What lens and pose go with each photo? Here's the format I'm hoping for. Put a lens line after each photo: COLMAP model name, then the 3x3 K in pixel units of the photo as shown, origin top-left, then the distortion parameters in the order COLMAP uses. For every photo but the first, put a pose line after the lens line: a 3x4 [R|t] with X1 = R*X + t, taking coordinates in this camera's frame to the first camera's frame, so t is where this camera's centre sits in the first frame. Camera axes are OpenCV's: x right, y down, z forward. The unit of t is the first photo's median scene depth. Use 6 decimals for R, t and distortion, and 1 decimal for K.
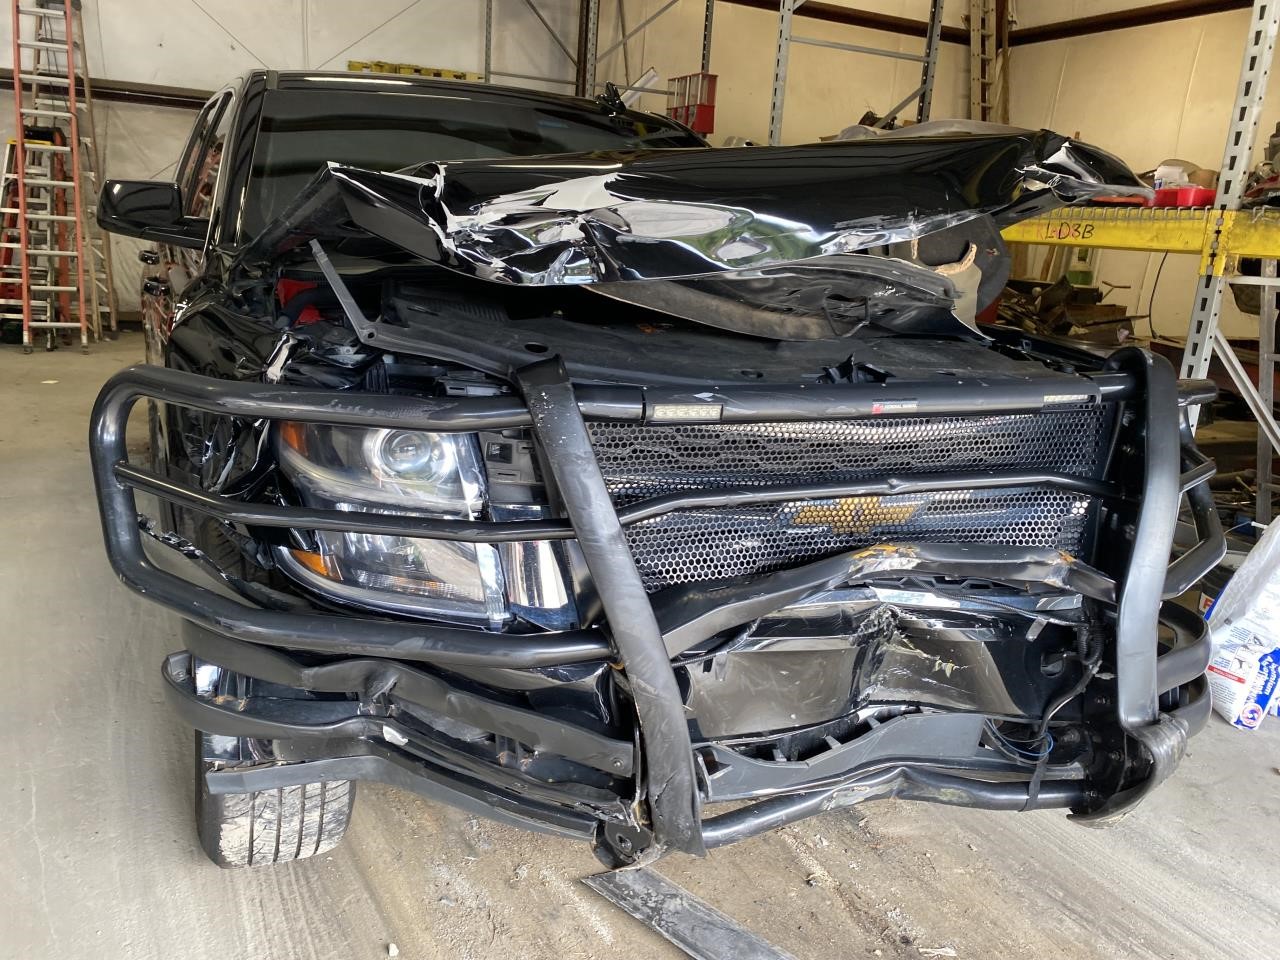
lens RADIAL K [[975.3, 0, 638.5], [0, 975.3, 479.8], [0, 0, 1]] dist [0.027047, -0.021322]
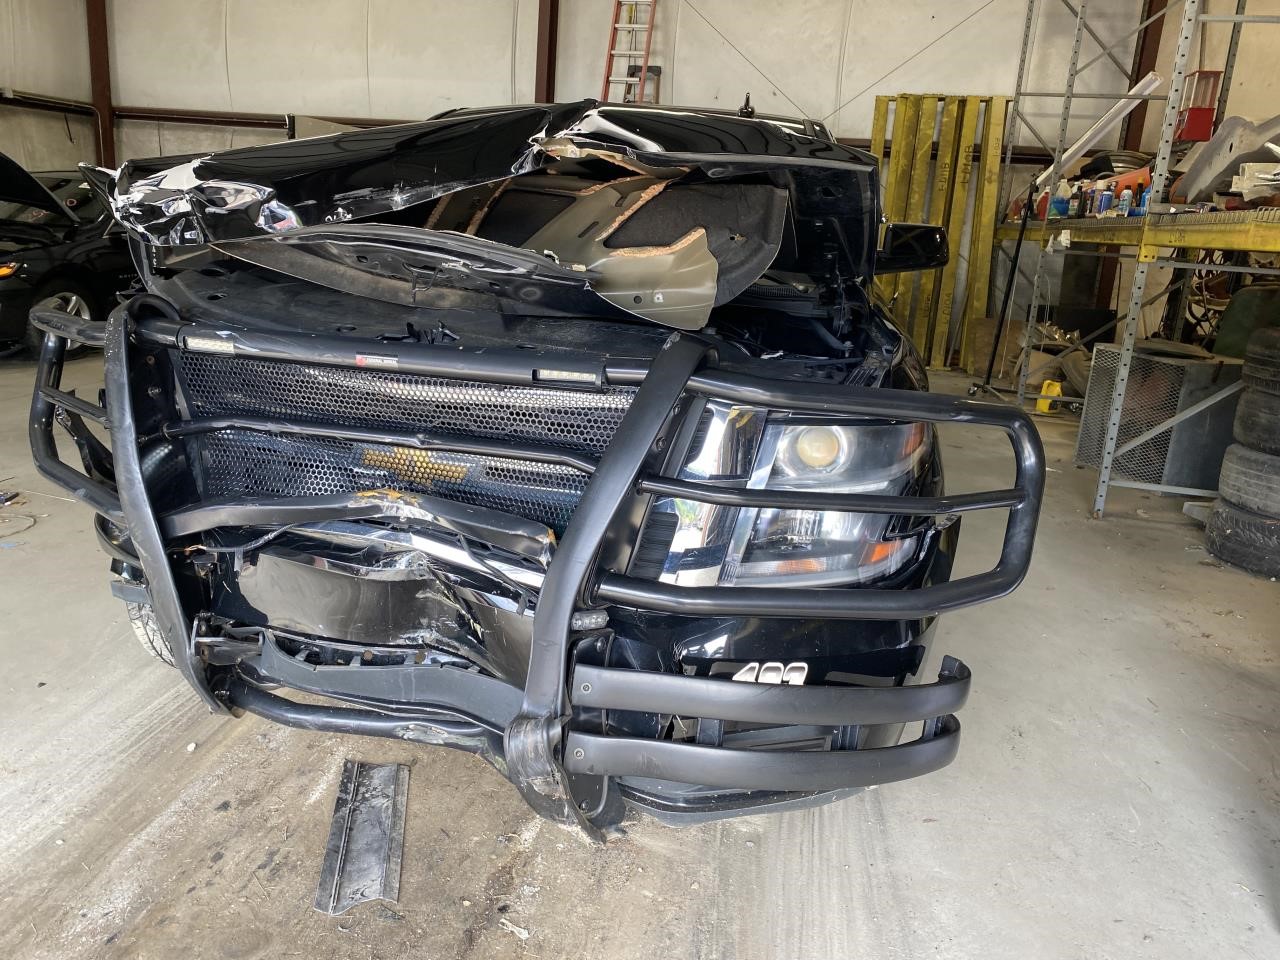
lens RADIAL K [[975.3, 0, 642.5], [0, 975.3, 478.1], [0, 0, 1]] dist [0.027047, -0.021322]
pose [[0.790259, 0.140275, -0.596501, 1.169217], [-0.162630, 0.986548, 0.016544, -0.010652], [0.590798, 0.083935, 0.802441, 0.300404]]
